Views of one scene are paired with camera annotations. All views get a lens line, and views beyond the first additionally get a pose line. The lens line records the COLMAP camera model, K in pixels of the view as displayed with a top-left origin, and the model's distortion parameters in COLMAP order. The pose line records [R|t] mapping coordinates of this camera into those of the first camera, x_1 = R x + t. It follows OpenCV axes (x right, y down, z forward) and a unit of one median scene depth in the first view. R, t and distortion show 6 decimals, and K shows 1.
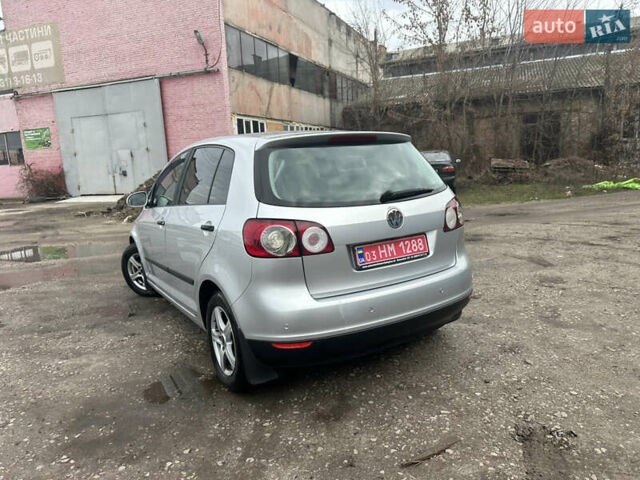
lens RADIAL K [[424.2, 0, 315.3], [0, 424.2, 242.5], [0, 0, 1]] dist [0.026295, -0.024217]
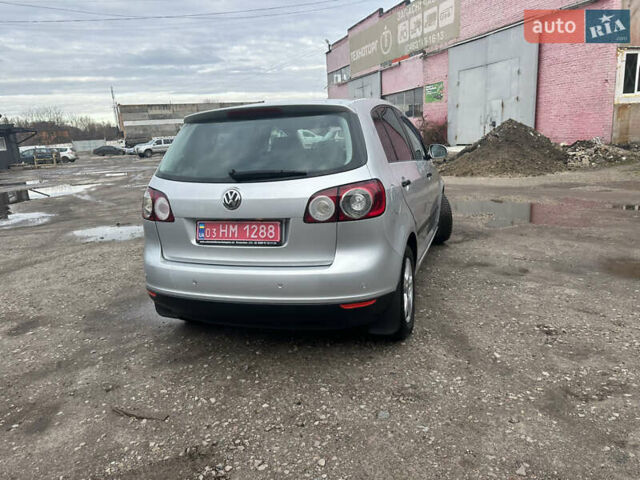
lens RADIAL K [[424.2, 0, 333.1], [0, 424.2, 239.6], [0, 0, 1]] dist [0.026295, -0.024217]
pose [[0.672332, 0.192875, -0.714681, 0.098251], [-0.114547, 0.980938, 0.156972, -0.013580], [0.731334, -0.023672, 0.681609, 0.046987]]
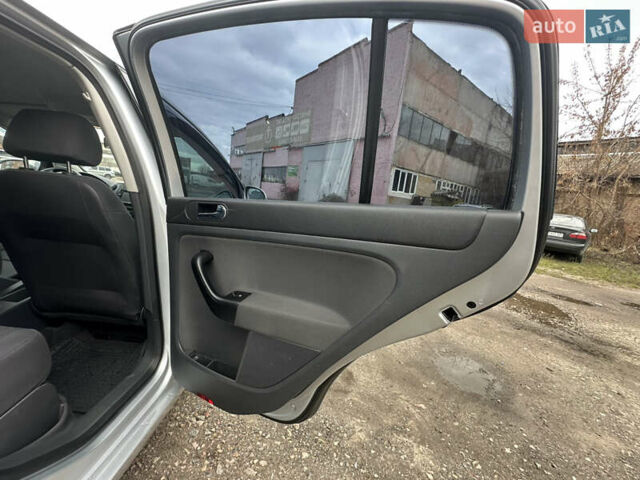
lens RADIAL K [[254.8, 0, 313.7], [0, 254.8, 239.6], [0, 0, 1]] dist [-0.003635, 0.001017]
pose [[0.851264, 0.238289, -0.467513, 0.048483], [-0.251621, 0.967199, 0.034815, -0.021983], [0.460475, 0.087999, 0.883300, 0.141251]]
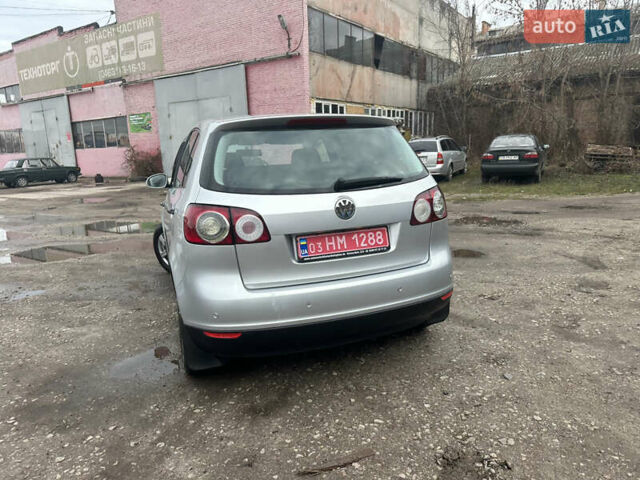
lens RADIAL K [[424.2, 0, 320.4], [0, 424.2, 239.4], [0, 0, 1]] dist [0.026295, -0.024217]
pose [[0.982059, 0.049114, -0.182066, 0.028622], [-0.043811, 0.998493, 0.033037, -0.001672], [0.183414, -0.024468, 0.982731, 0.007208]]
